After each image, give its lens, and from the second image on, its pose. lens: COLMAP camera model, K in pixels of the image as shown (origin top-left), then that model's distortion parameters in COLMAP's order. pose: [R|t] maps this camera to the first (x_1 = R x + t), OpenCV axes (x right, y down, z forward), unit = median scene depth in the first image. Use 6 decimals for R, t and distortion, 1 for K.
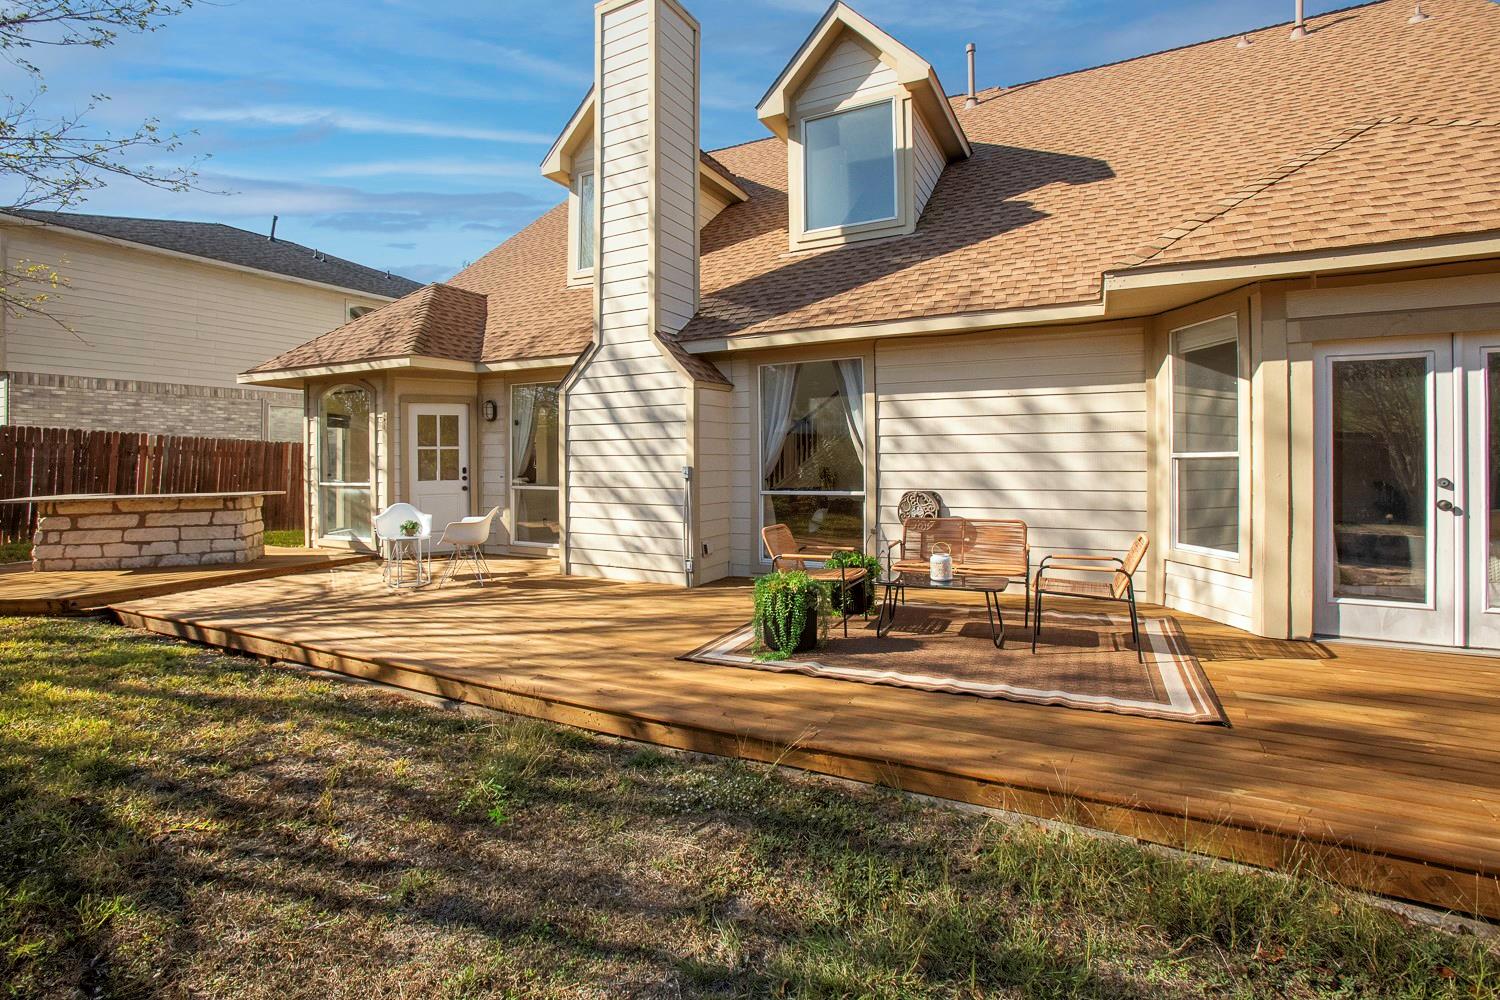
lens RADIAL K [[682.6, 0, 723.2], [0, 682.6, 451.3], [0, 0, 1]] dist [-0.019307, 0.008453]
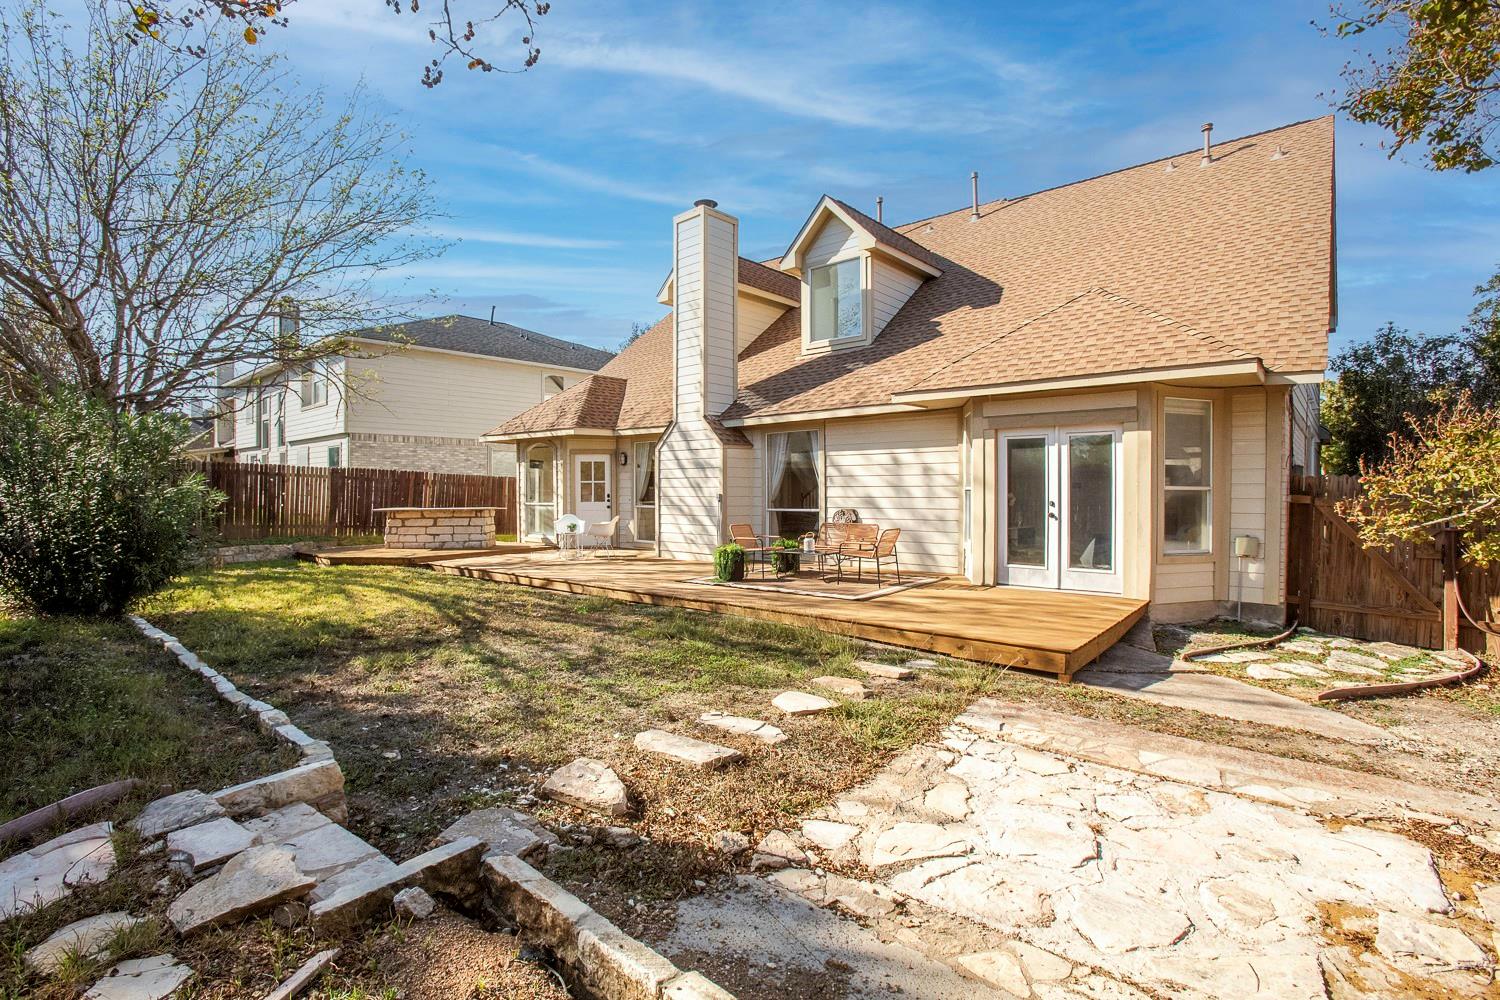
lens RADIAL K [[682.6, 0, 747.8], [0, 682.6, 497.2], [0, 0, 1]] dist [-0.019307, 0.008453]
pose [[0.975800, 0.007528, -0.218534, 0.337823], [-0.002588, 0.999735, 0.022879, -0.007154], [0.218648, -0.021760, 0.975561, -0.570174]]
